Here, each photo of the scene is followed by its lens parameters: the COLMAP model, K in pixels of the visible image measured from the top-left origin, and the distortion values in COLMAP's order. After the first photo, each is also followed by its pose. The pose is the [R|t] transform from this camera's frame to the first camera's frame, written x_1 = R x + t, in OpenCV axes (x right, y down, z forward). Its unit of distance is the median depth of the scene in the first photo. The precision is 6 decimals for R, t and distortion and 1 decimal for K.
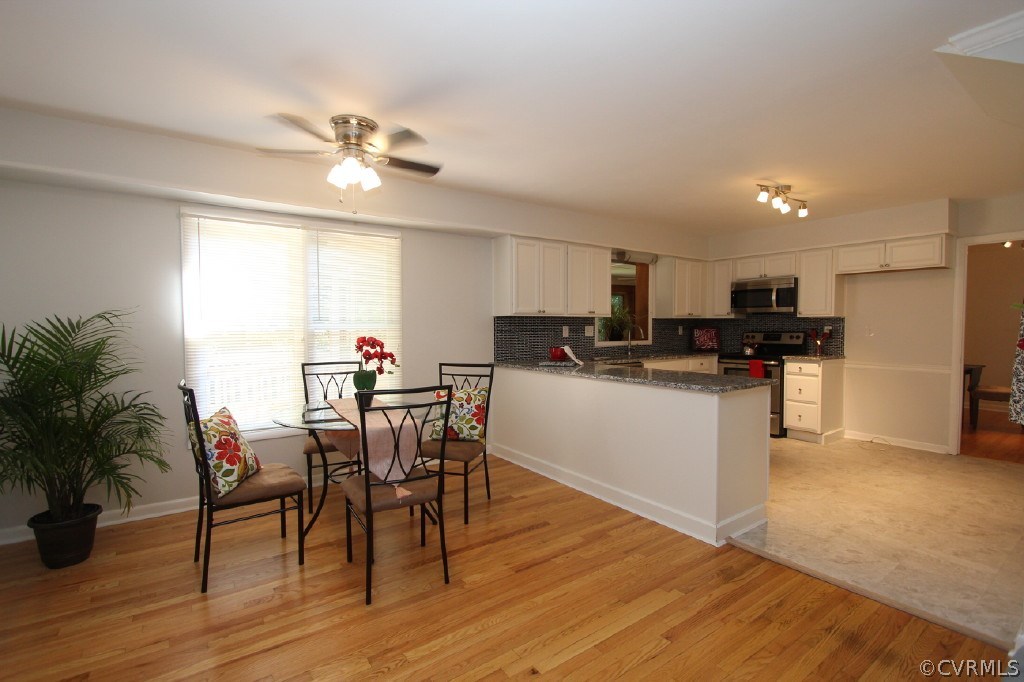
lens RADIAL K [[468.4, 0, 508.5], [0, 468.4, 339.8], [0, 0, 1]] dist [-0.002632, -0.000147]
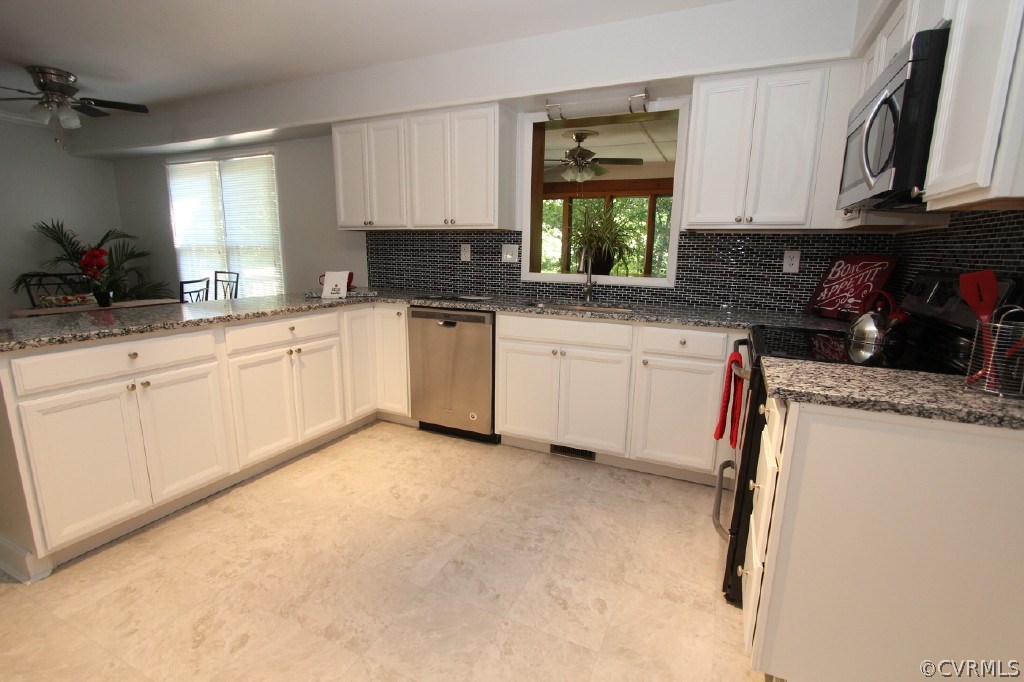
lens RADIAL K [[468.4, 0, 508.3], [0, 468.4, 341.3], [0, 0, 1]] dist [-0.002632, -0.000147]
pose [[0.477941, 0.193242, -0.856872, 0.716854], [-0.035298, 0.978938, 0.201082, -0.028960], [0.877682, -0.065860, 0.474696, 0.701701]]
